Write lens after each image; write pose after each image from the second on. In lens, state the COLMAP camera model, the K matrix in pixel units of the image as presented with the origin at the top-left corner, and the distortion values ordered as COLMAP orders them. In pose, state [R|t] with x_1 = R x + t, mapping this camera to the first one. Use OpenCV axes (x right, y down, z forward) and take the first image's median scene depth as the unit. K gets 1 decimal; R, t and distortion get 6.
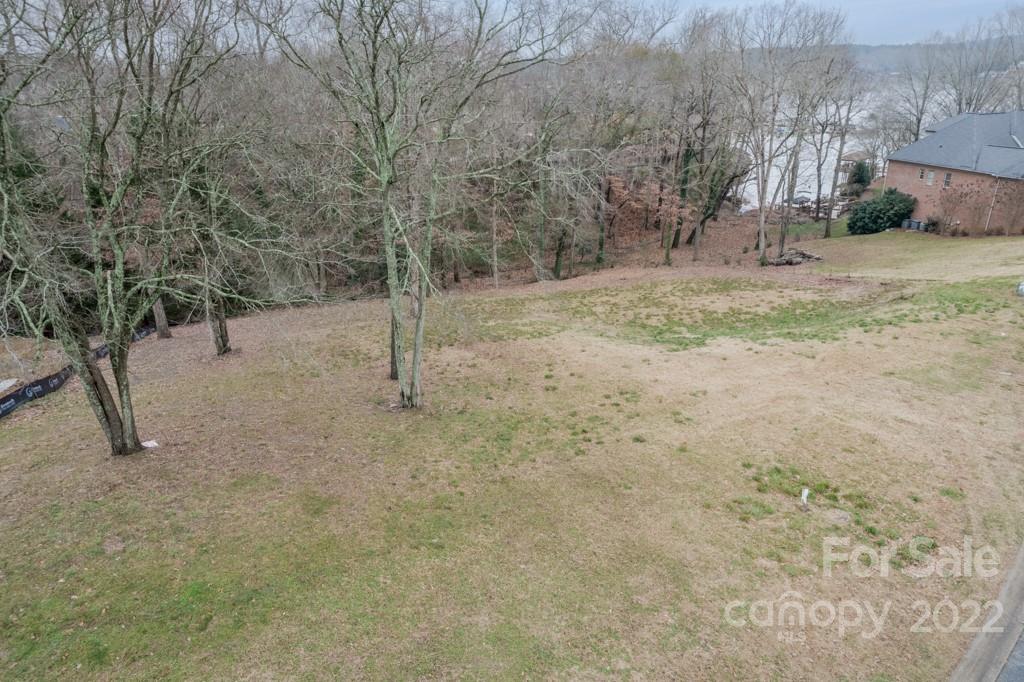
lens RADIAL K [[655.2, 0, 515.1], [0, 655.2, 344.7], [0, 0, 1]] dist [-0.078439, 0.072287]
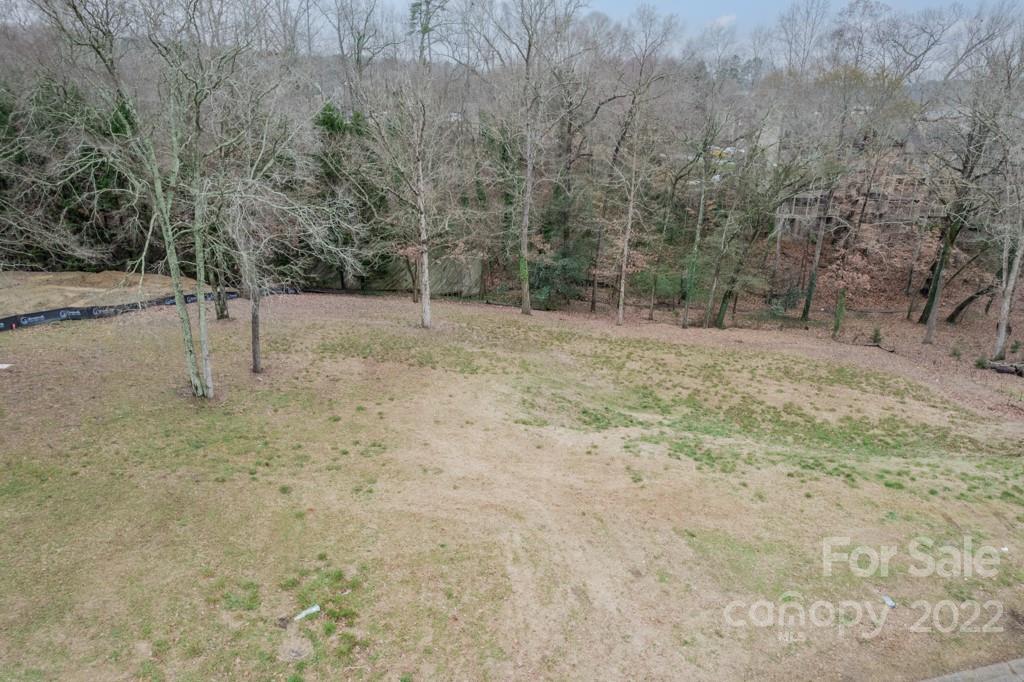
lens RADIAL K [[655.2, 0, 515.1], [0, 655.2, 344.7], [0, 0, 1]] dist [-0.078439, 0.072287]
pose [[0.848273, 0.226352, -0.478746, 0.400385], [-0.233540, 0.971286, 0.045426, -0.082131], [0.475282, 0.073273, 0.876777, 0.146853]]
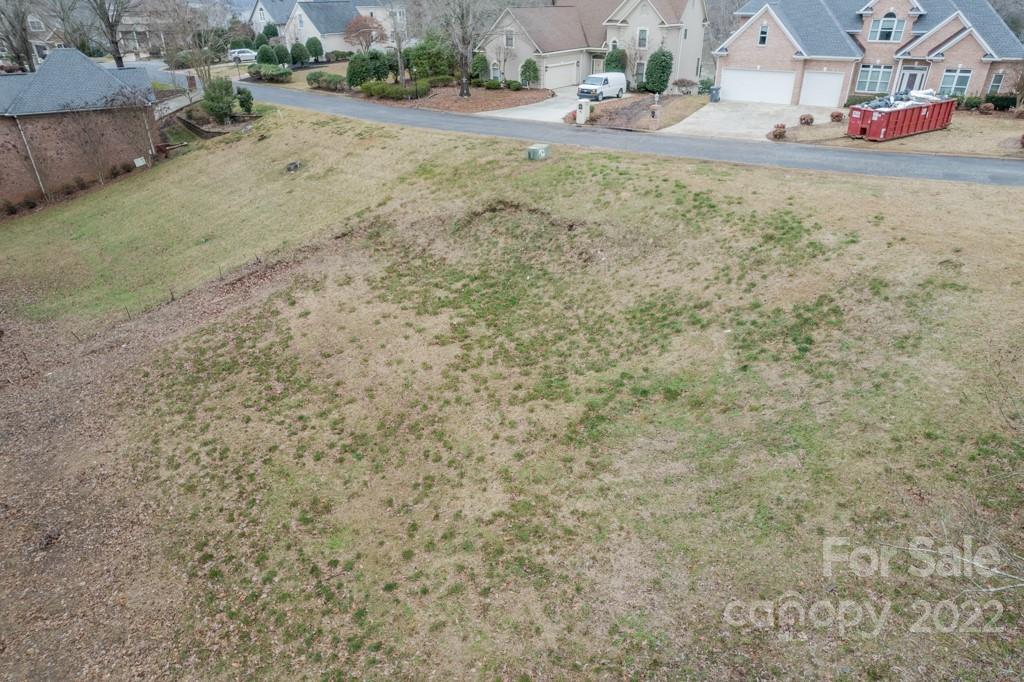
lens RADIAL K [[655.2, 0, 515.1], [0, 655.2, 344.7], [0, 0, 1]] dist [-0.078439, 0.072287]
pose [[-0.263412, -0.435478, 0.860798, -0.157664], [0.391922, 0.767043, 0.507979, -0.302807], [-0.881483, 0.471173, -0.031374, 0.936419]]
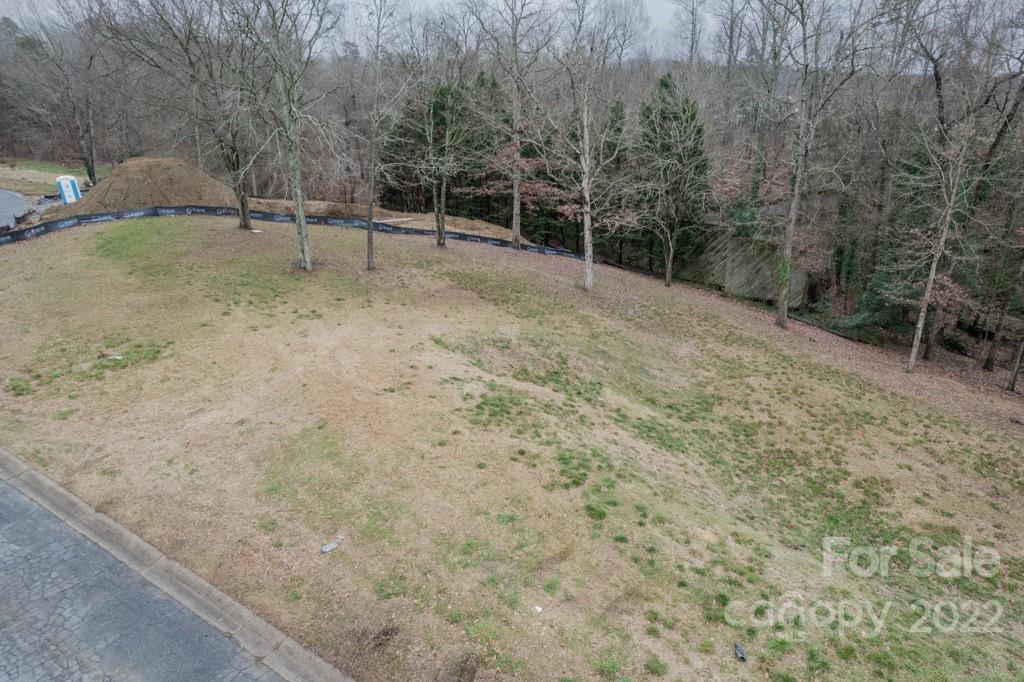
lens RADIAL K [[683.0, 0, 515.1], [0, 683.0, 344.1], [0, 0, 1]] dist [-0.082386, 0.077786]
pose [[0.189464, 0.354264, -0.915751, 0.715684], [-0.386923, 0.884116, 0.261973, -0.175836], [0.902438, 0.304690, 0.304581, 0.522510]]
